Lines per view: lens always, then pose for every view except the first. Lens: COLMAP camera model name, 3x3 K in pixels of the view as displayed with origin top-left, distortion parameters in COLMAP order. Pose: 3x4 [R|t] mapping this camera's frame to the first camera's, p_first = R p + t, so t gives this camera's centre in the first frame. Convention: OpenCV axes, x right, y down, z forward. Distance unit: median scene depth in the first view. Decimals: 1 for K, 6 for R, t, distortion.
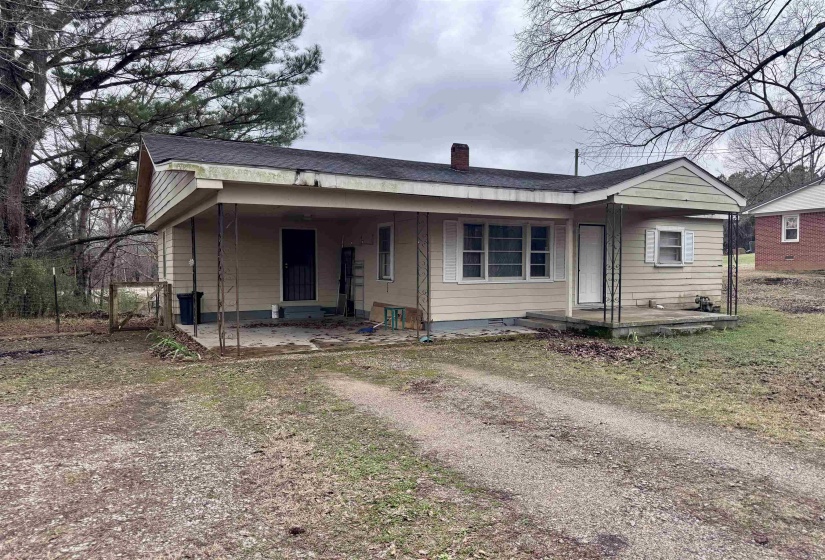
lens RADIAL K [[579.6, 0, 393.4], [0, 579.6, 279.4], [0, 0, 1]] dist [0.114124, -0.178999]
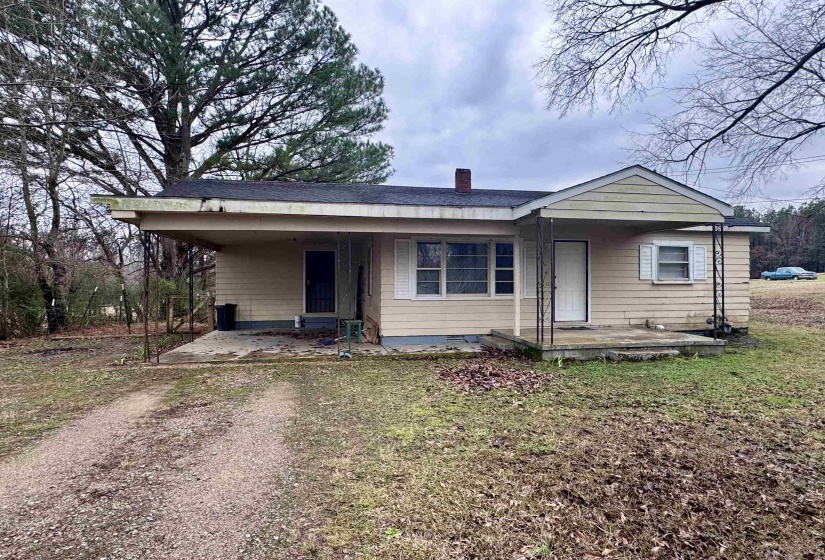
lens RADIAL K [[490.2, 0, 316.0], [0, 490.2, 270.9], [0, 0, 1]] dist [-0.005739, -0.001900]
pose [[0.951786, -0.006848, -0.306686, 0.200441], [-0.007080, 0.998994, -0.044277, -0.004656], [0.306681, 0.044313, 0.950780, 0.107558]]
